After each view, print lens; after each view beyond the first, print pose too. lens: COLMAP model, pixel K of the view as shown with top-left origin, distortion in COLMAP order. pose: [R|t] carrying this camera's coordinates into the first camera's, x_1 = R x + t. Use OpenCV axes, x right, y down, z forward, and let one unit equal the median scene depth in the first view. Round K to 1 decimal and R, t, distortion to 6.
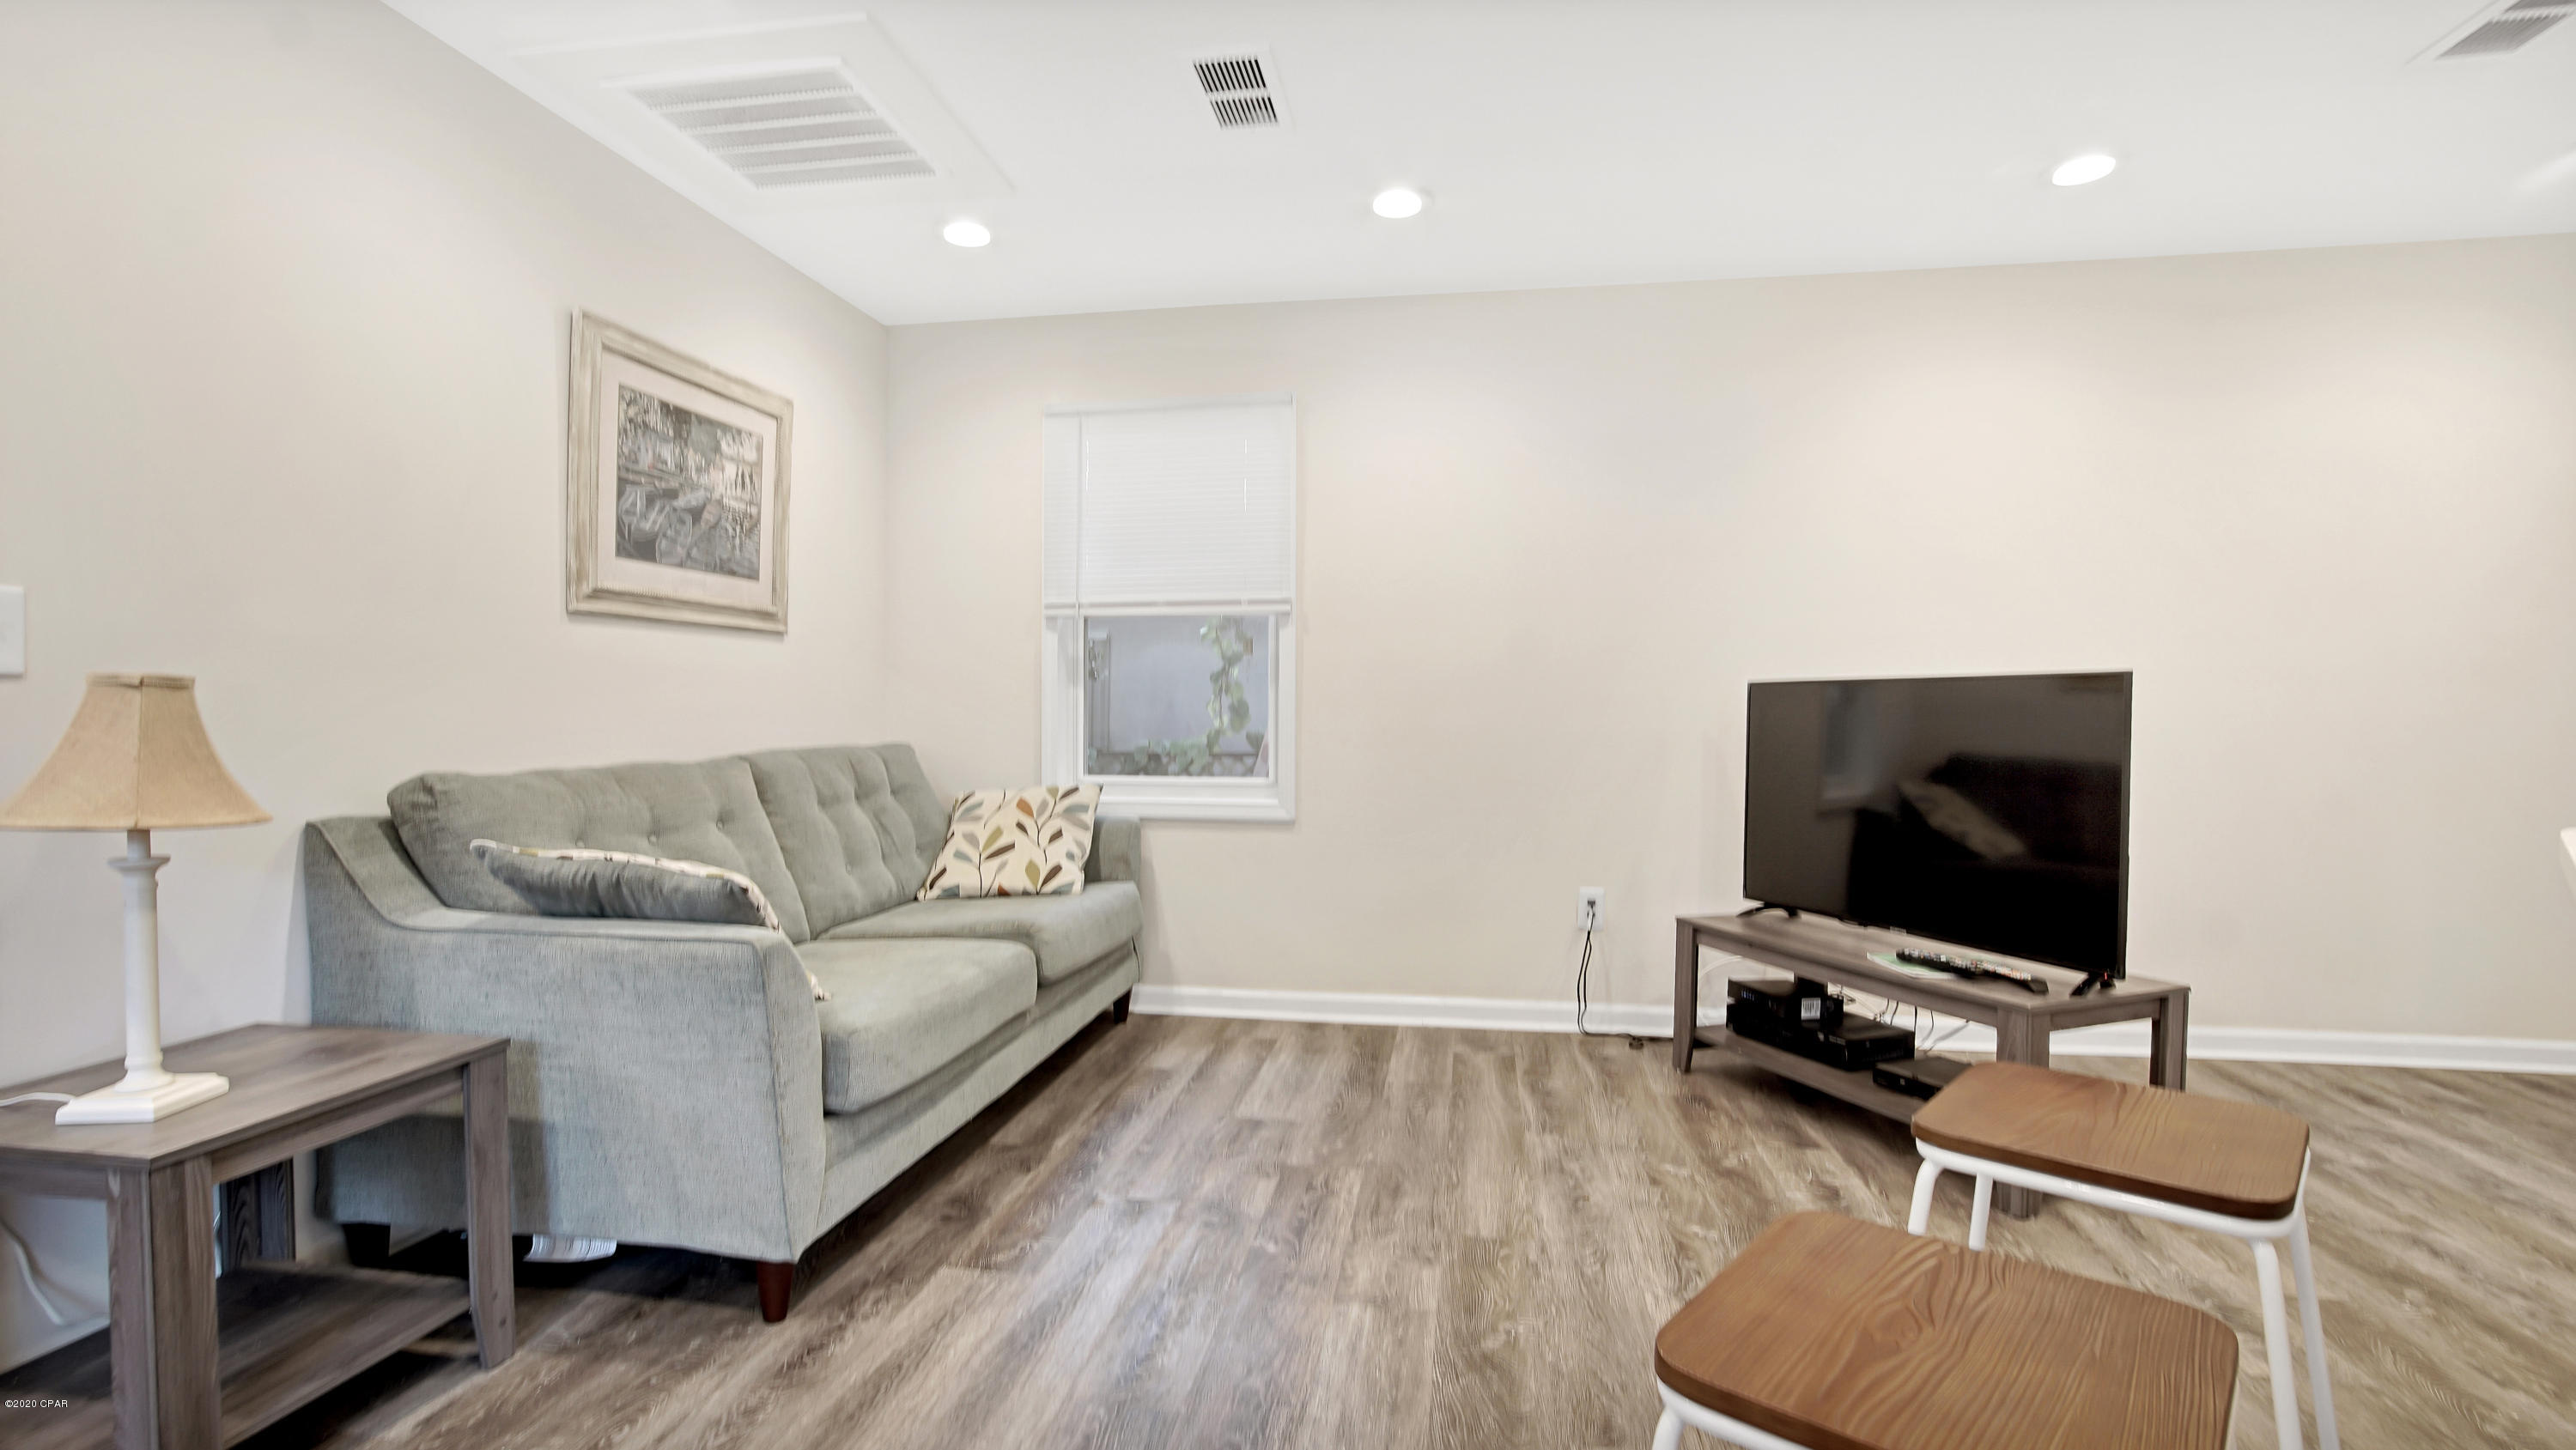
lens RADIAL K [[1173.6, 0, 1285.1], [0, 1173.6, 713.0], [0, 0, 1]] dist [-0.027944, 0.000276]
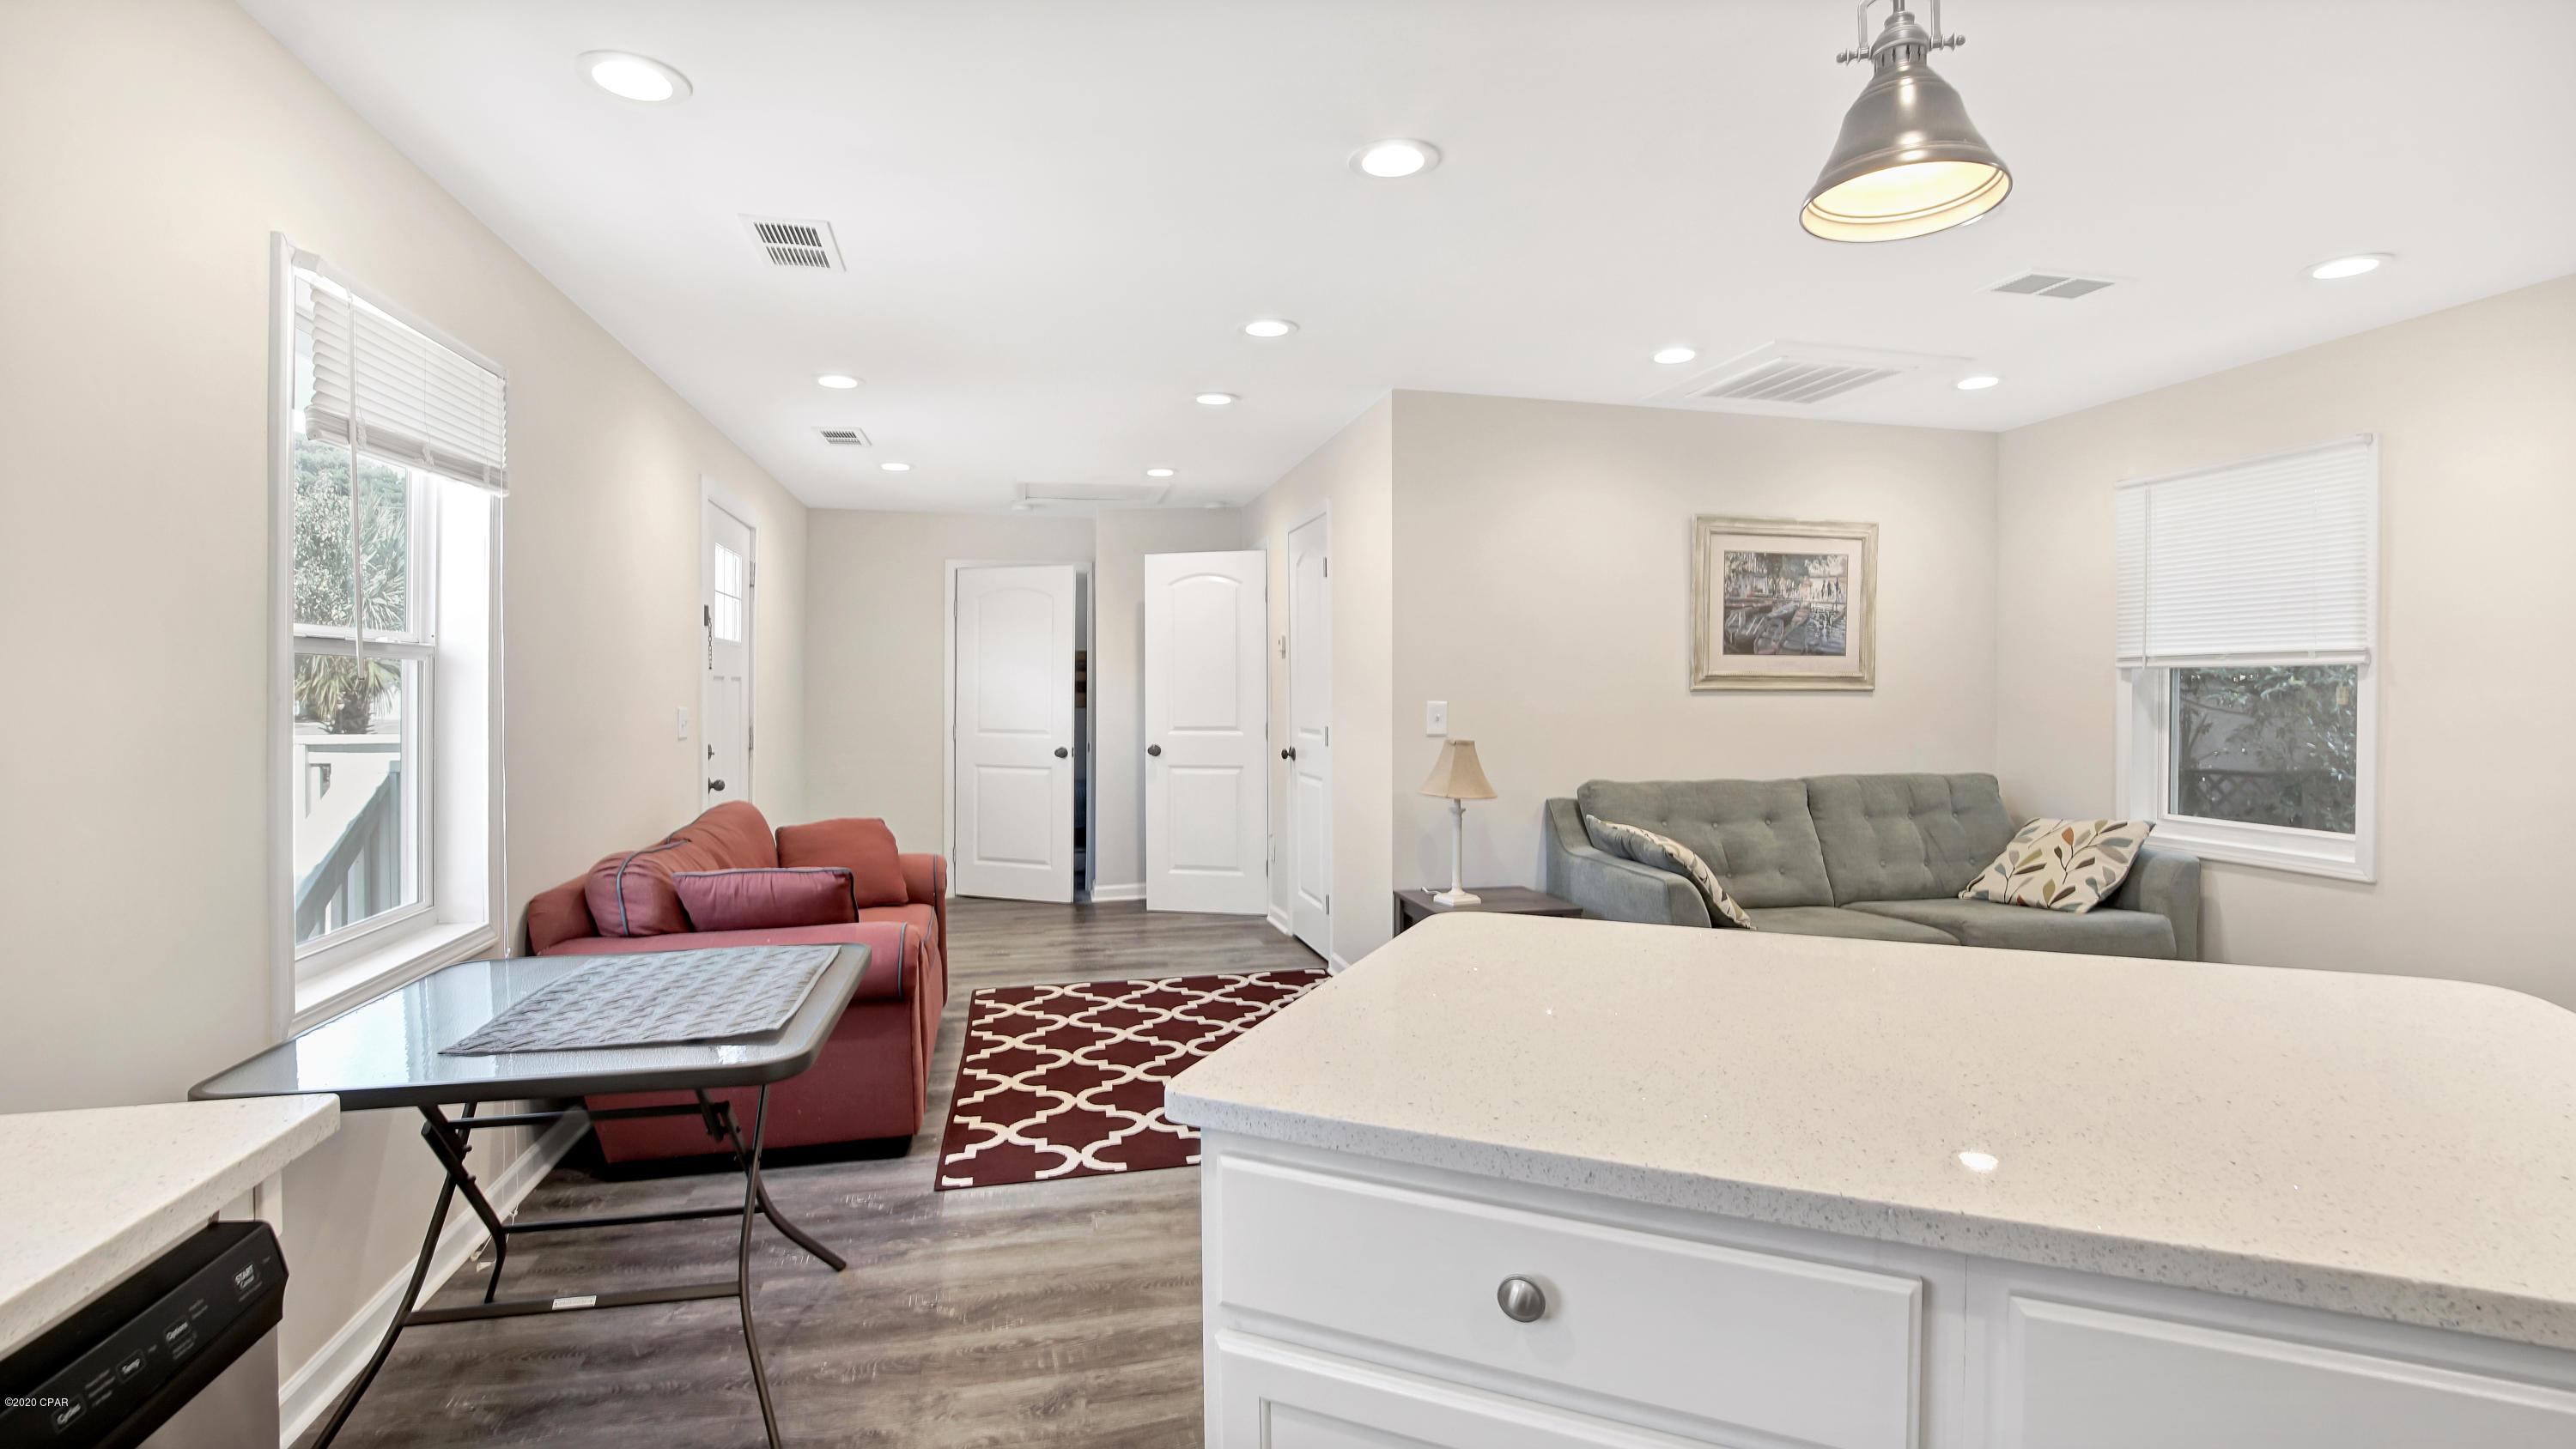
lens RADIAL K [[1173.5, 0, 1285.1], [0, 1173.5, 712.5], [0, 0, 1]] dist [-0.027944, 0.000276]
pose [[0.390327, 0.021787, -0.920418, 0.645173], [-0.009294, 0.999762, 0.019724, -0.070399], [0.920629, 0.000856, 0.390437, -0.207713]]
